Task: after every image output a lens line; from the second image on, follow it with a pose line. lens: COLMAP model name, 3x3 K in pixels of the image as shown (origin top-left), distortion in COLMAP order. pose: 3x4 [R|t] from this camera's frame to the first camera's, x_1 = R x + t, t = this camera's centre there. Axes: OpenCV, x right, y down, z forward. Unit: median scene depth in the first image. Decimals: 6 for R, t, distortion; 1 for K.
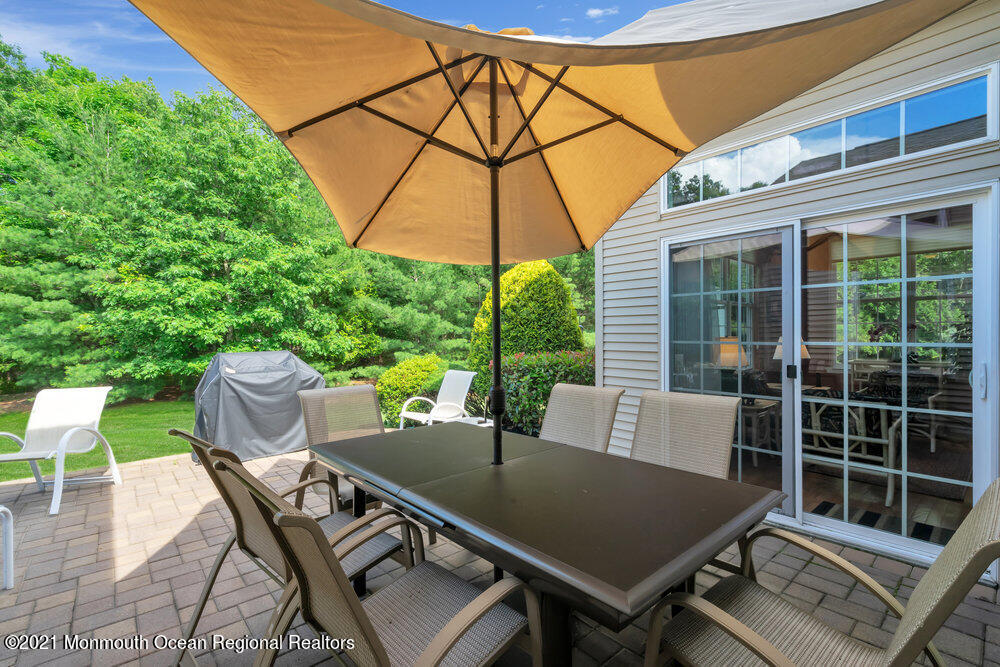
lens RADIAL K [[447.7, 0, 497.6], [0, 447.7, 335.1], [0, 0, 1]] dist [-0.006517, 0.002051]
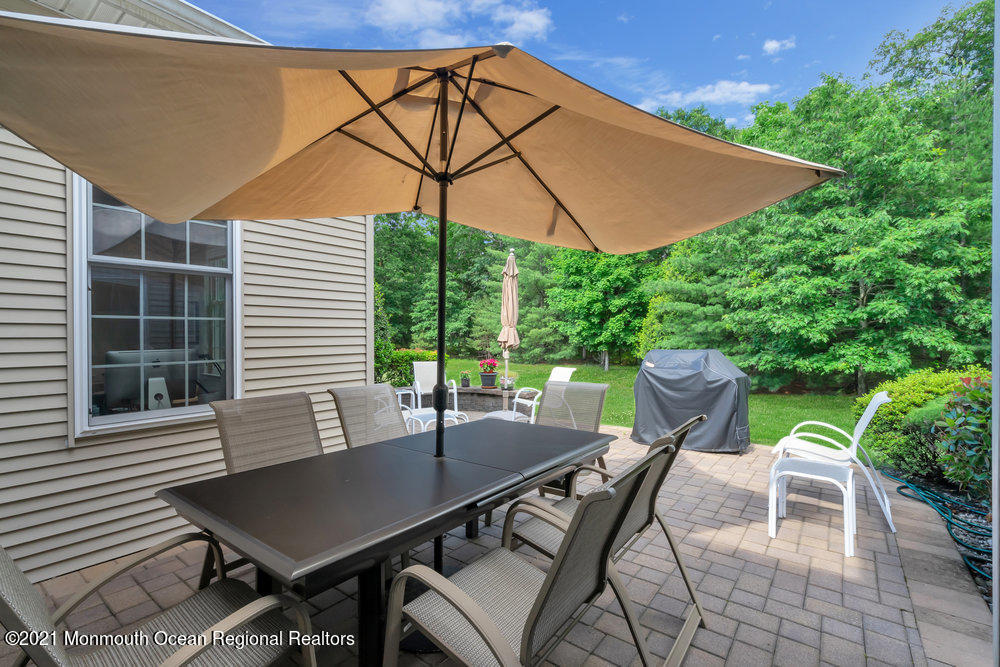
lens RADIAL K [[447.7, 0, 506.0], [0, 447.7, 331.8], [0, 0, 1]] dist [-0.006517, 0.002051]
pose [[0.211151, 0.003537, -0.977447, 0.155158], [-0.003335, 0.999990, 0.002898, -0.002726], [0.977448, 0.002648, 0.211161, 0.131912]]
